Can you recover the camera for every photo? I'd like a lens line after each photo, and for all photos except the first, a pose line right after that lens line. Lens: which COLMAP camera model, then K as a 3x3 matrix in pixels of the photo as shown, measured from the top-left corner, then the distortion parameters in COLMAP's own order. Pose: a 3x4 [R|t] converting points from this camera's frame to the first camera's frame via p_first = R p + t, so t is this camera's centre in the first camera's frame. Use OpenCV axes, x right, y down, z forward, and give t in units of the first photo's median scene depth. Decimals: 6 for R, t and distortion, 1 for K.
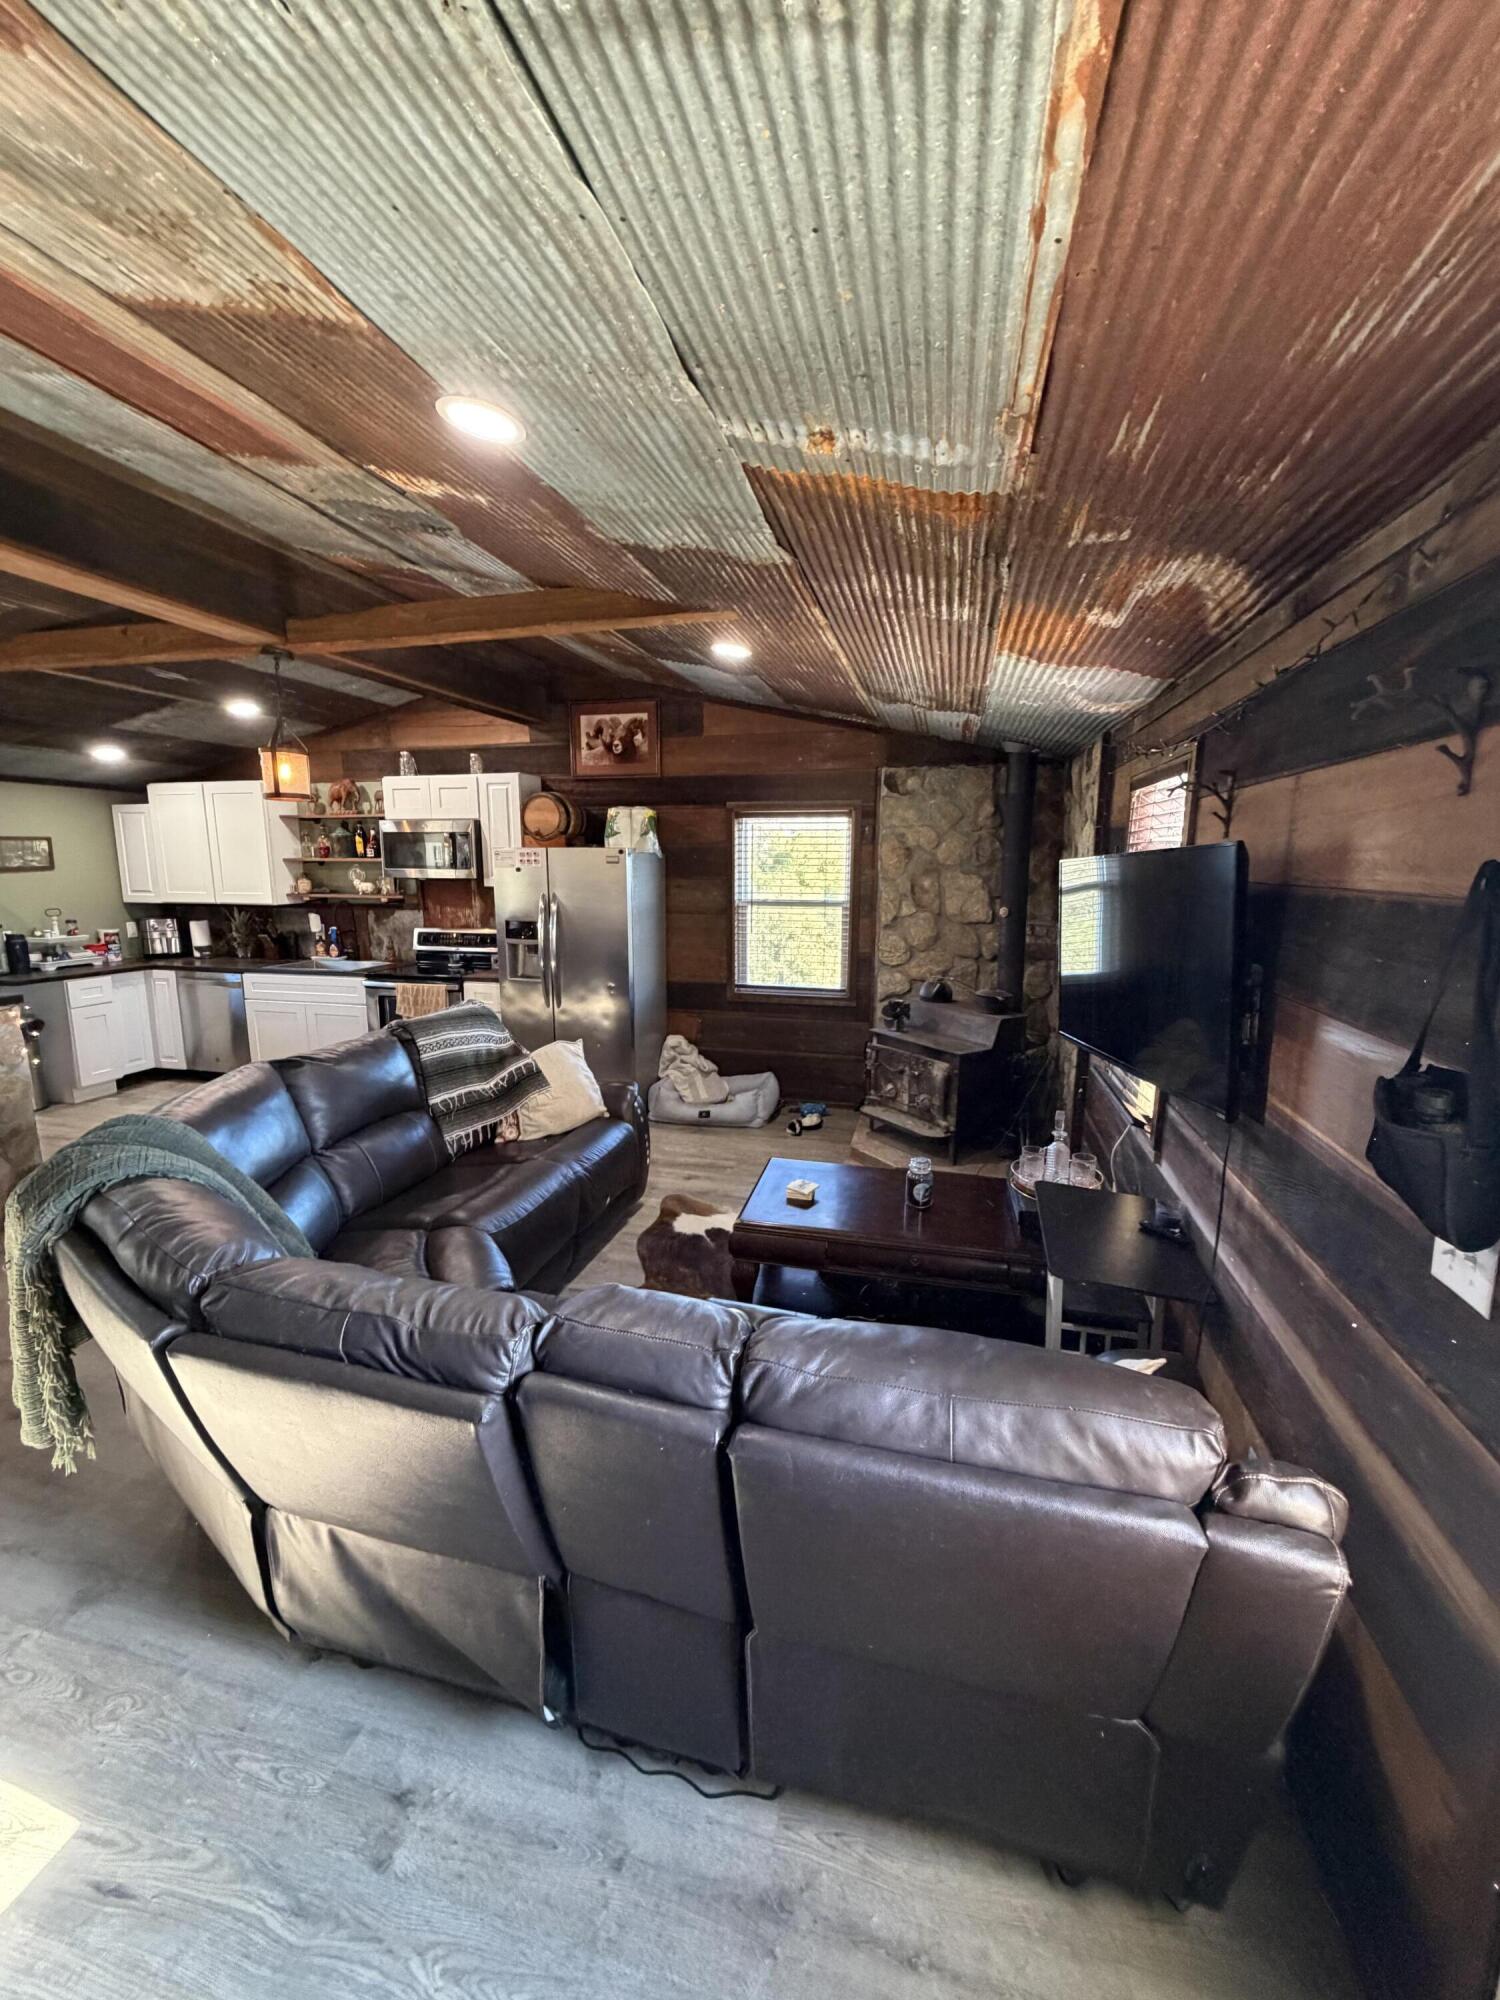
lens RADIAL K [[802.5, 0, 747.5], [0, 802.5, 994.5], [0, 0, 1]] dist [-0.000382, 0.000030]
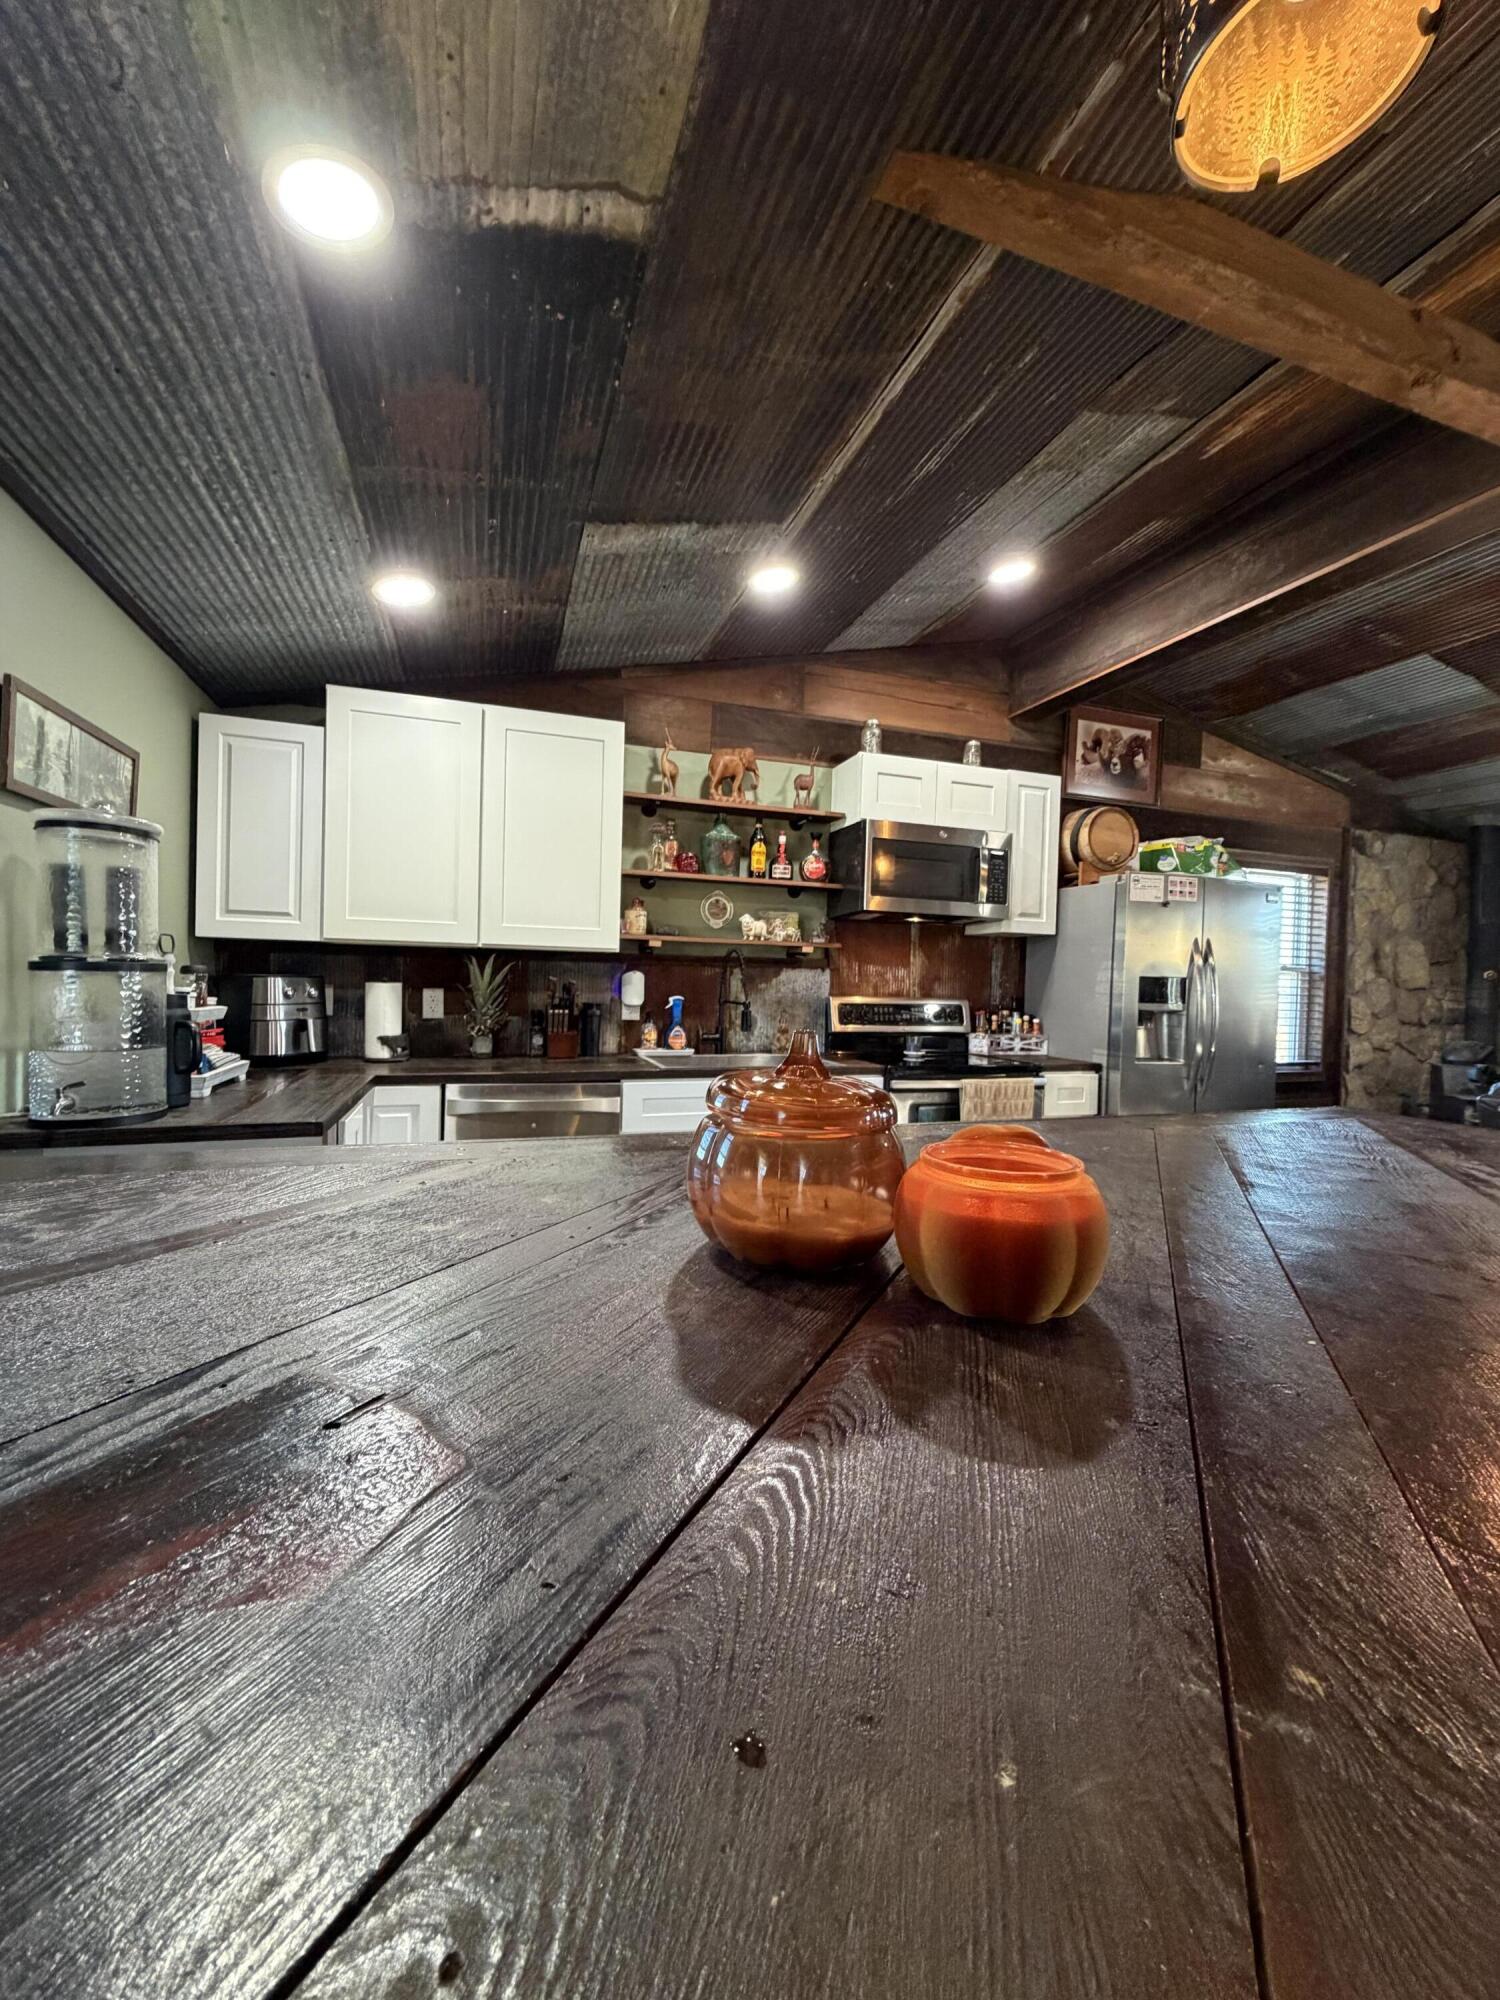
lens RADIAL K [[802.5, 0, 747.5], [0, 802.5, 994.5], [0, 0, 1]] dist [-0.000382, 0.000030]
pose [[0.838432, 0.008847, 0.544935, -0.823866], [0.064122, 0.991323, -0.114751, -0.017659], [-0.541221, 0.131153, 0.830589, 0.526873]]
